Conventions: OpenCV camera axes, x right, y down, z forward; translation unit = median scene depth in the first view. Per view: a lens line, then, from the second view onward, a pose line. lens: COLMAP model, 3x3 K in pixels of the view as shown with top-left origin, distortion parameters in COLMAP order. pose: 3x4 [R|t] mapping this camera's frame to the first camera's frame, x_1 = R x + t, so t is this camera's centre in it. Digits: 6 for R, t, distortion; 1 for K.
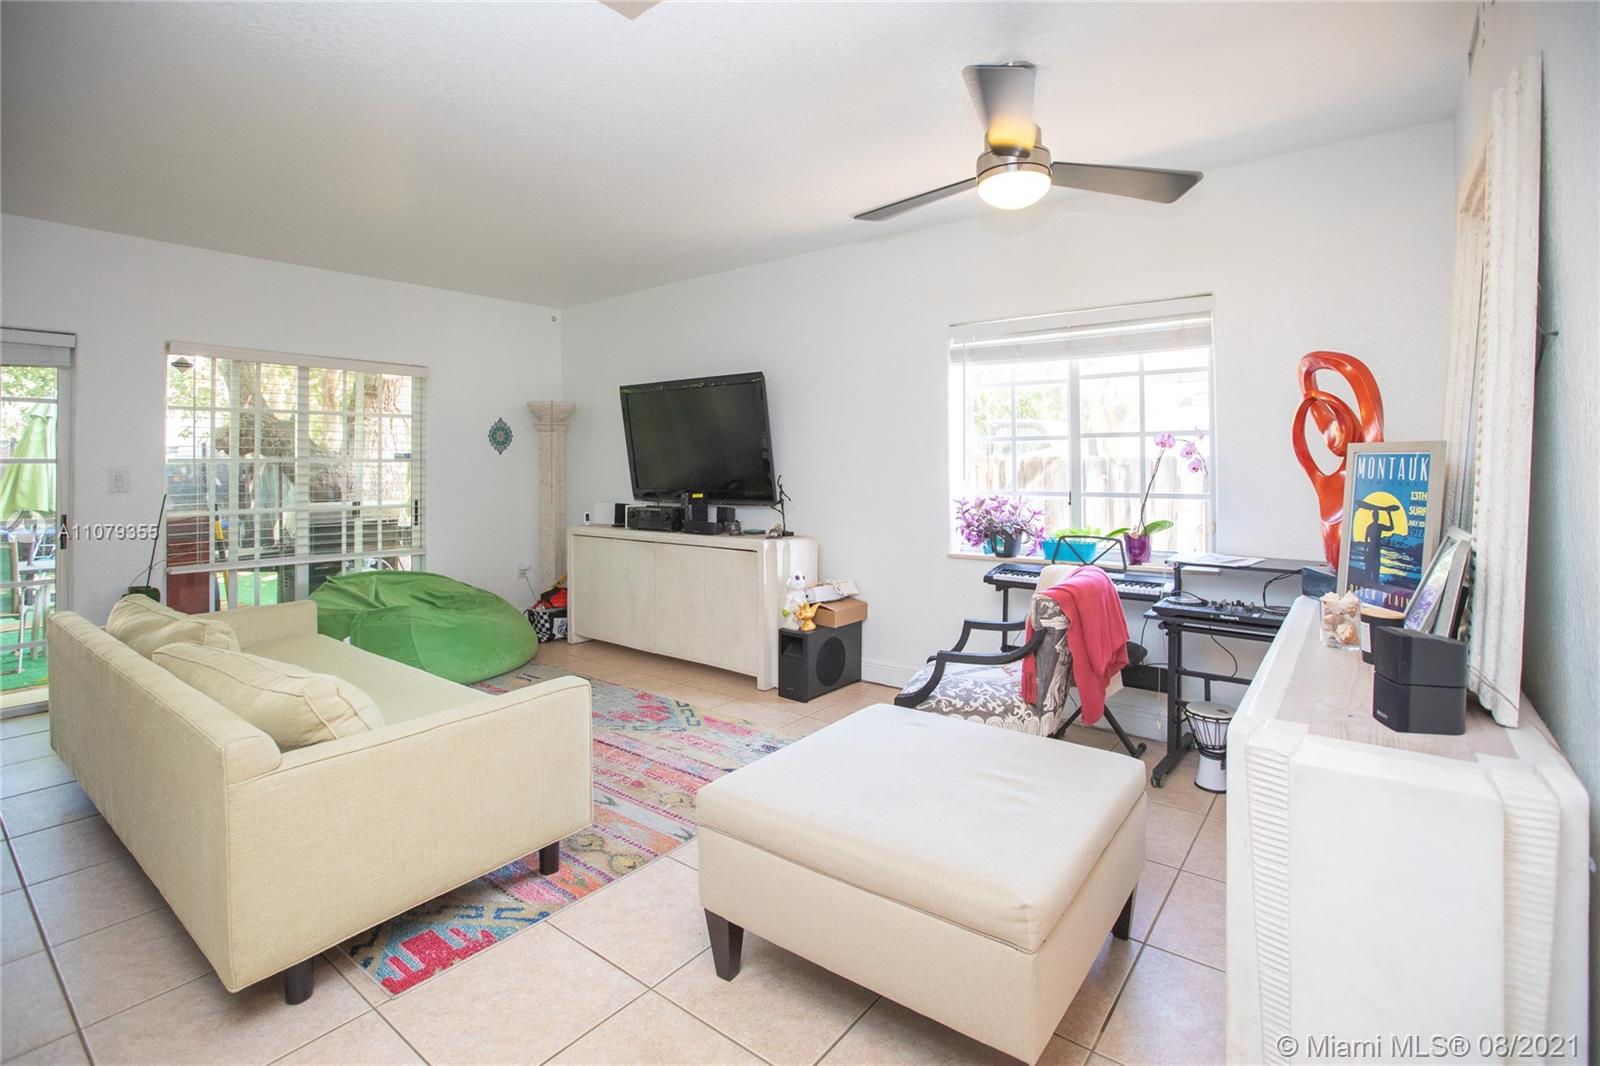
lens RADIAL K [[757.5, 0, 785.0], [0, 757.5, 455.9], [0, 0, 1]] dist [-0.048986, 0.020116]
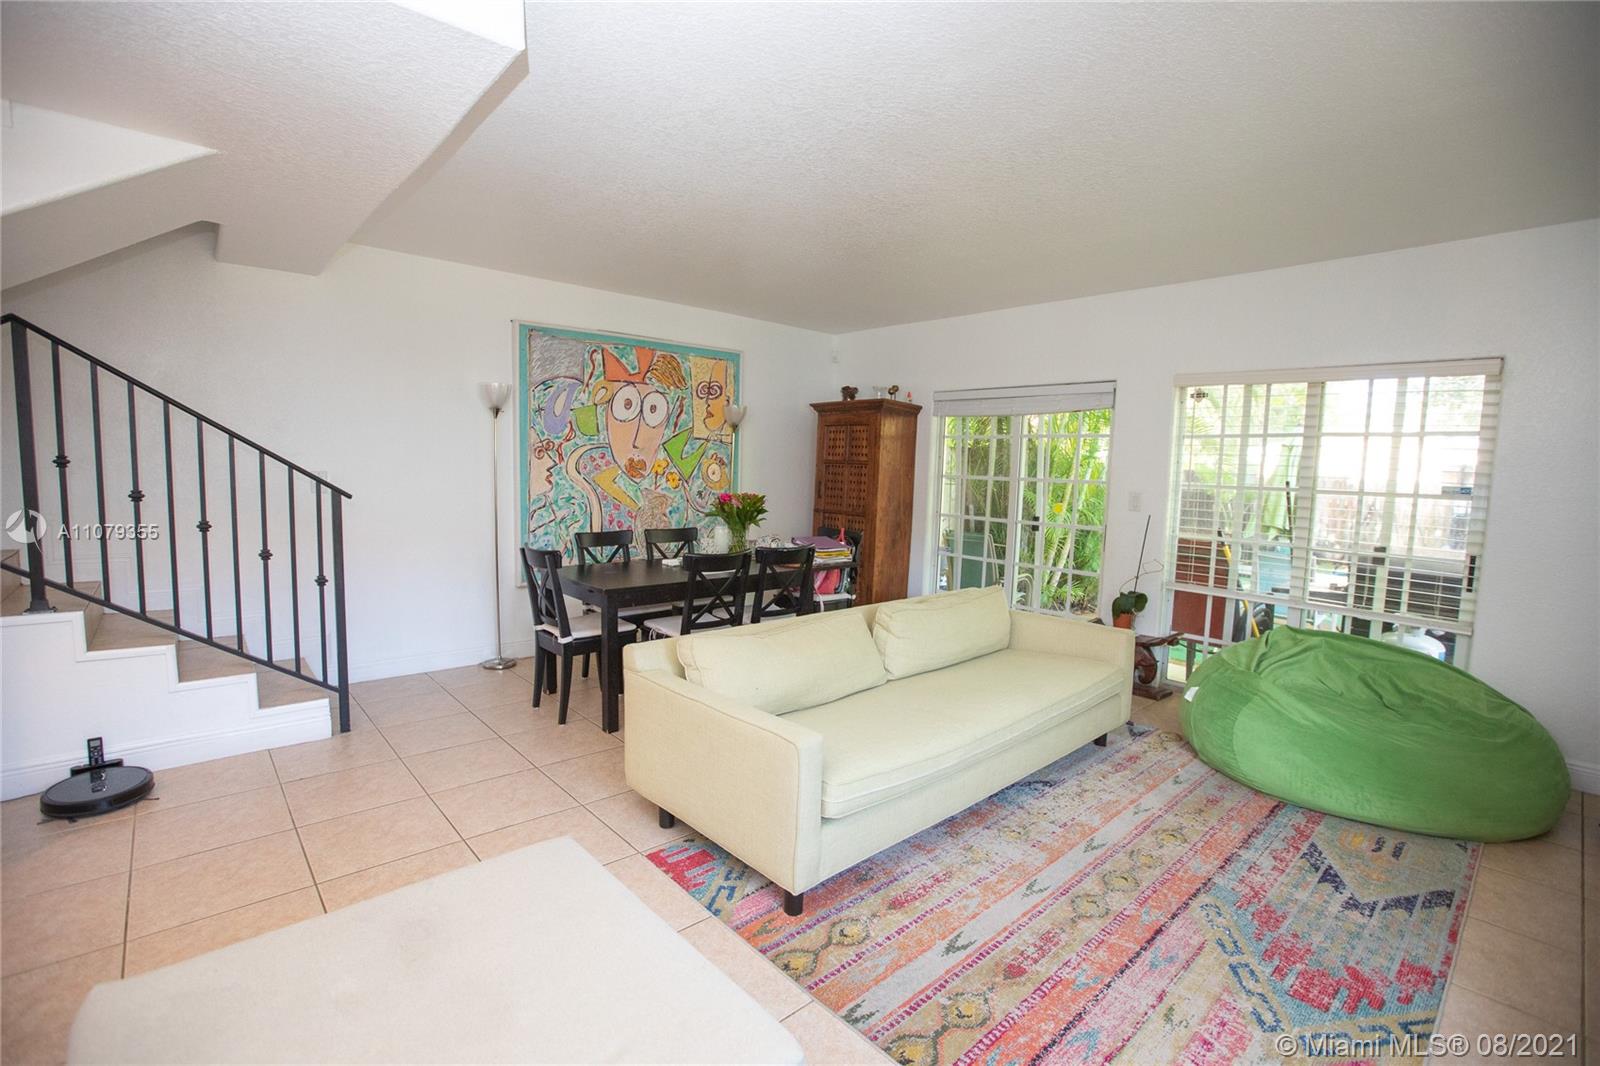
lens RADIAL K [[723.1, 0, 796.3], [0, 723.1, 535.1], [0, 0, 1]] dist [-0.048606, 0.015653]
pose [[-0.163301, 0.097395, -0.981757, 0.349043], [-0.020402, 0.994569, 0.102059, -0.018879], [0.986365, 0.036696, -0.160427, 0.712134]]
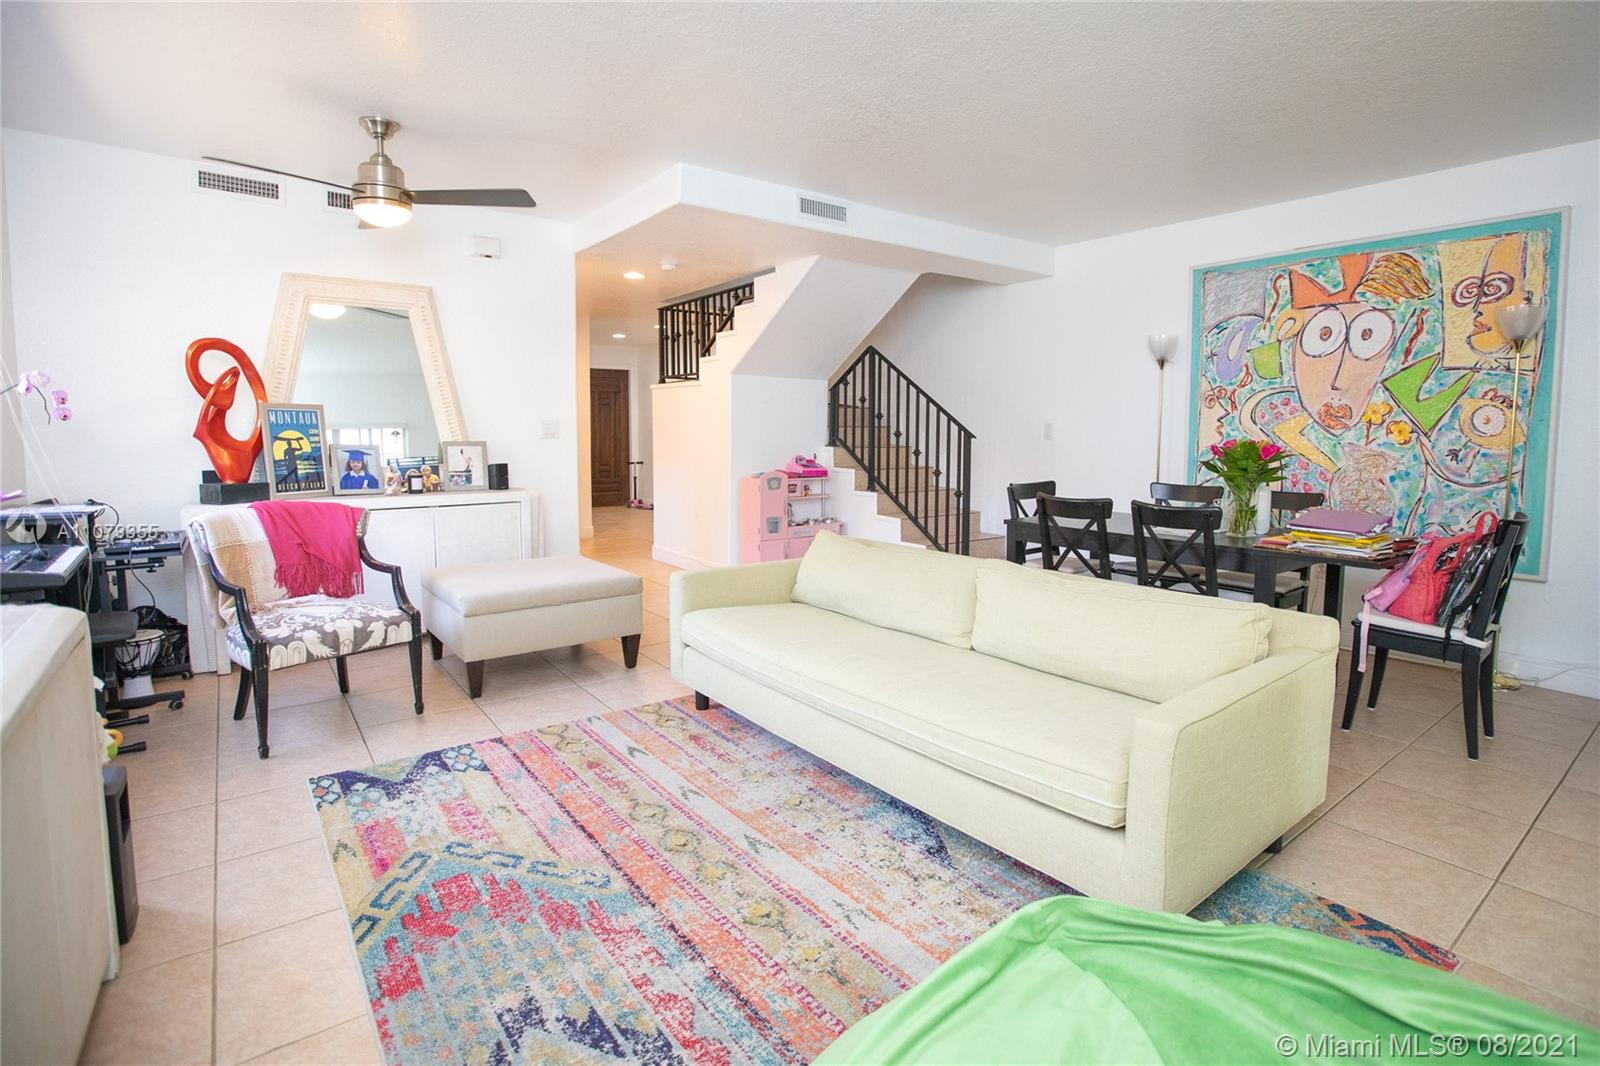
lens RADIAL K [[792.0, 0, 857.1], [0, 792.0, 490.8], [0, 0, 1]] dist [-0.059965, 0.027728]
pose [[-0.978446, -0.017636, 0.205747, -0.556904], [-0.002537, 0.997298, 0.073420, 0.029673], [-0.206486, 0.071315, -0.975847, 1.462915]]
